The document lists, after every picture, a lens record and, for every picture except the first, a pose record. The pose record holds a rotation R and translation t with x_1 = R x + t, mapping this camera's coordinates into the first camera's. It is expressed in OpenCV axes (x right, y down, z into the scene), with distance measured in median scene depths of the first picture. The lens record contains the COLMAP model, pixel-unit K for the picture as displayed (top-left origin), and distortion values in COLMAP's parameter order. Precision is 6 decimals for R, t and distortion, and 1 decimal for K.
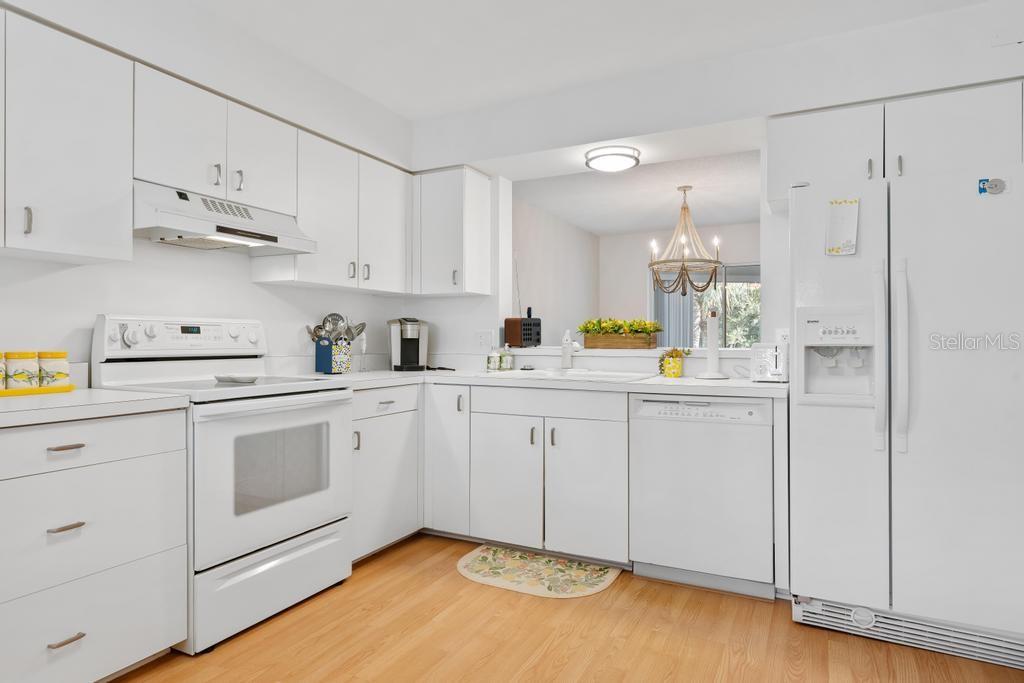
lens RADIAL K [[600.3, 0, 512.0], [0, 600.3, 341.5], [0, 0, 1]] dist [-0.002450, -0.000602]
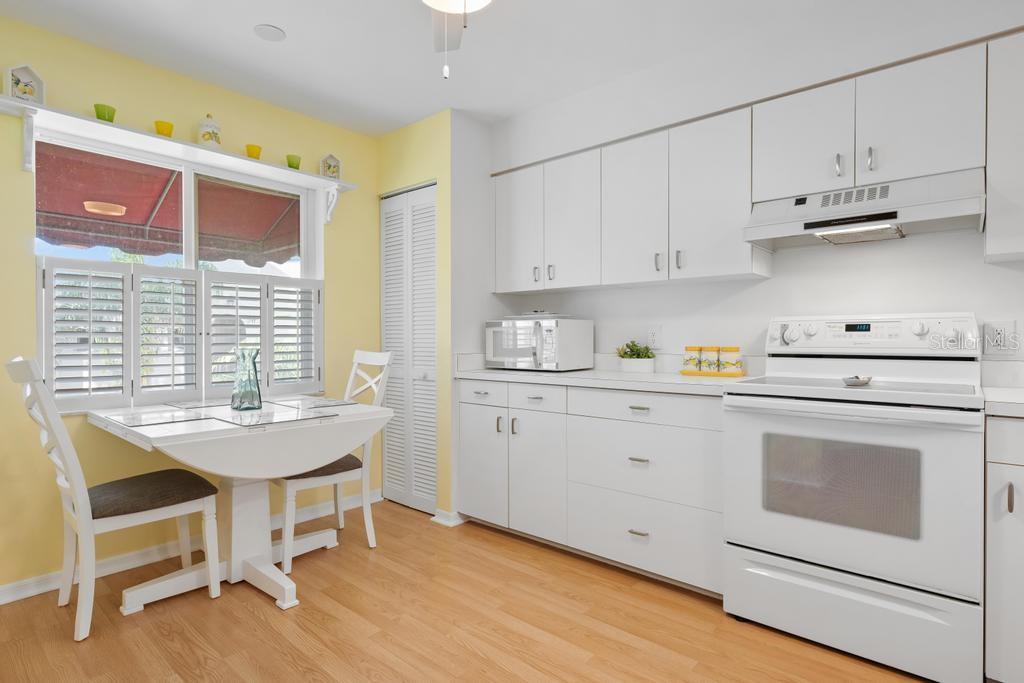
lens RADIAL K [[528.1, 0, 512.0], [0, 528.1, 341.5], [0, 0, 1]] dist [-0.000156, -0.000417]
pose [[-0.244596, 0.003326, -0.969619, 0.414163], [-0.001726, 0.999991, 0.003866, 0.000610], [0.969623, 0.002620, -0.244588, 0.641225]]
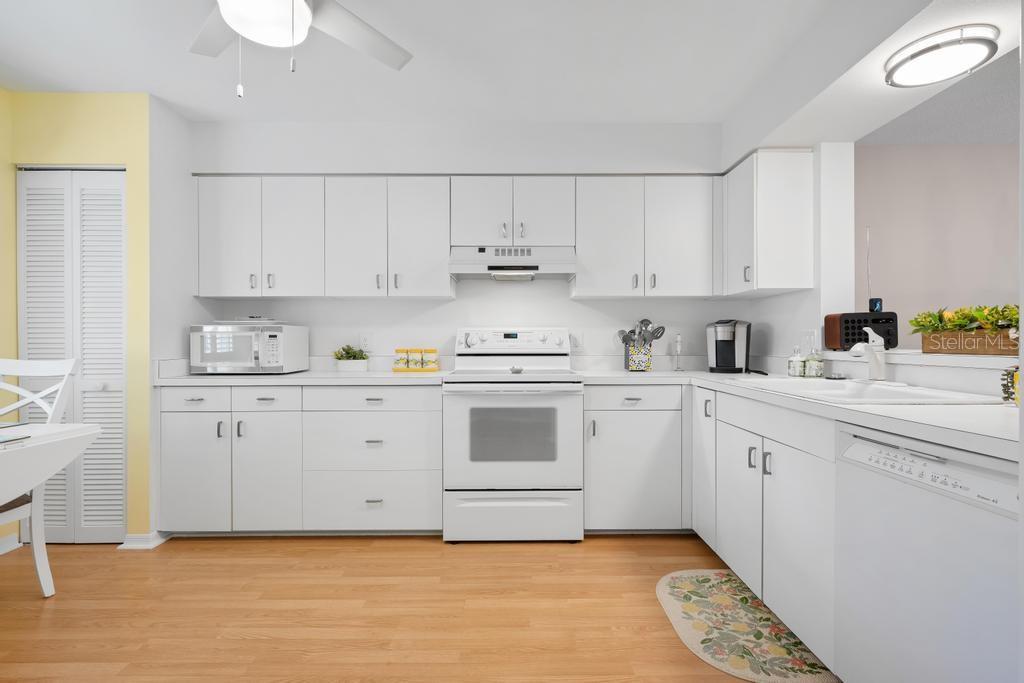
lens RADIAL K [[474.1, 0, 512.0], [0, 474.1, 341.5], [0, 0, 1]] dist [0.000643, 0.000096]
pose [[0.453936, -0.004847, -0.891021, 0.506234], [0.001342, 0.999988, -0.004756, 0.000372], [0.891033, 0.000963, 0.453937, 0.445632]]
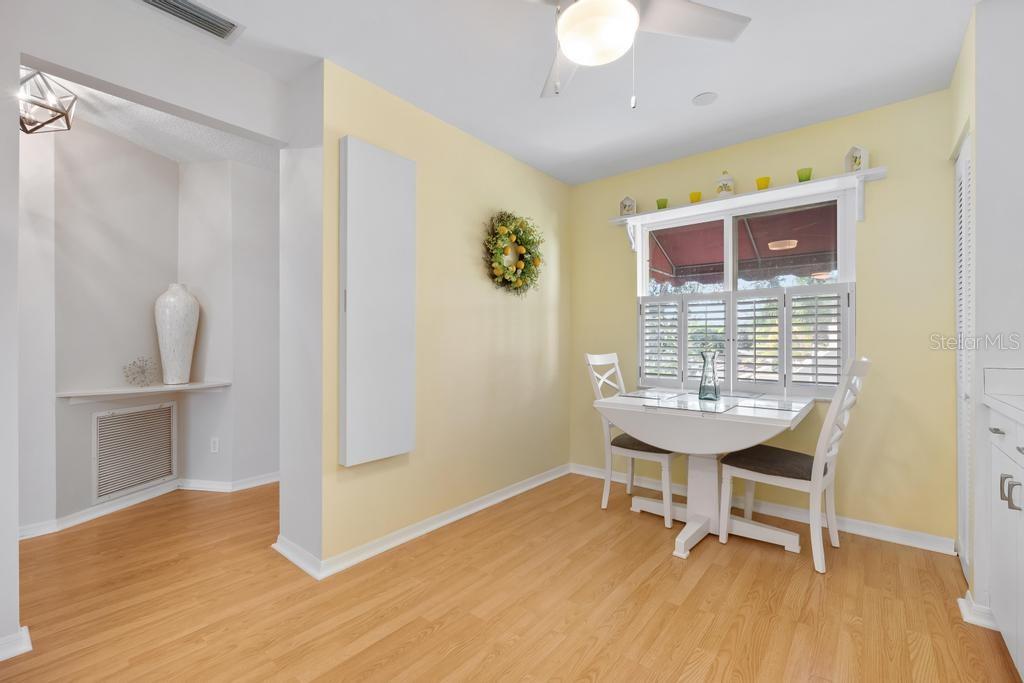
lens RADIAL K [[433.5, 0, 512.0], [0, 433.5, 341.5], [0, 0, 1]] dist [-0.001508, -0.000134]
pose [[-0.976651, -0.002942, 0.214812, -0.141671], [-0.003537, 0.999991, -0.002385, -0.001090], [-0.214803, -0.003090, -0.976653, 0.997587]]
